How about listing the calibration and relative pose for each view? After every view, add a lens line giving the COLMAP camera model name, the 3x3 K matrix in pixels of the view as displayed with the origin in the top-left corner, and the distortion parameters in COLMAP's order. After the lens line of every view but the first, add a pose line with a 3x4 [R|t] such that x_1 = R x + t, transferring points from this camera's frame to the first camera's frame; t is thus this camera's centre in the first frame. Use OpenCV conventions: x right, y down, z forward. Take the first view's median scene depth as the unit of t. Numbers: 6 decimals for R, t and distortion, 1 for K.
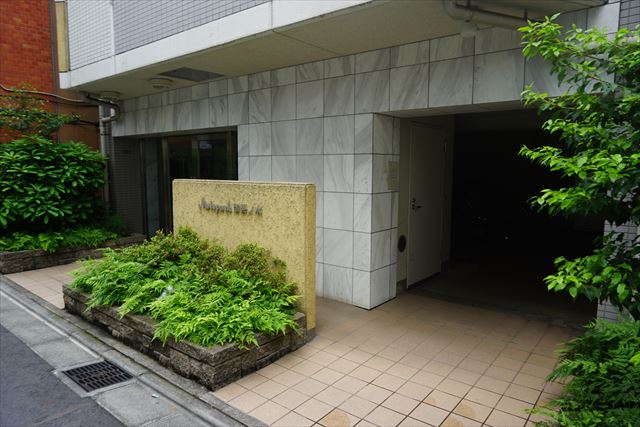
lens RADIAL K [[417.0, 0, 320.0], [0, 417.0, 213.5], [0, 0, 1]] dist [-0.025134, 0.002996]
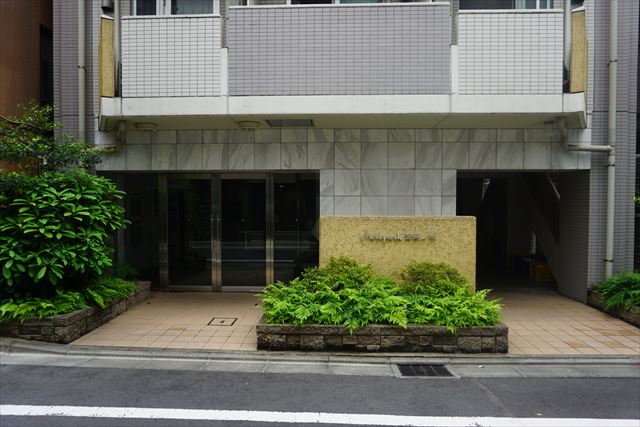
lens RADIAL K [[417.0, 0, 320.0], [0, 417.0, 213.5], [0, 0, 1]] dist [-0.025134, 0.002996]
pose [[0.806857, -0.024434, 0.590241, -1.092450], [0.067740, 0.996381, -0.051353, -0.034725], [-0.586850, 0.081417, 0.805592, 0.081148]]
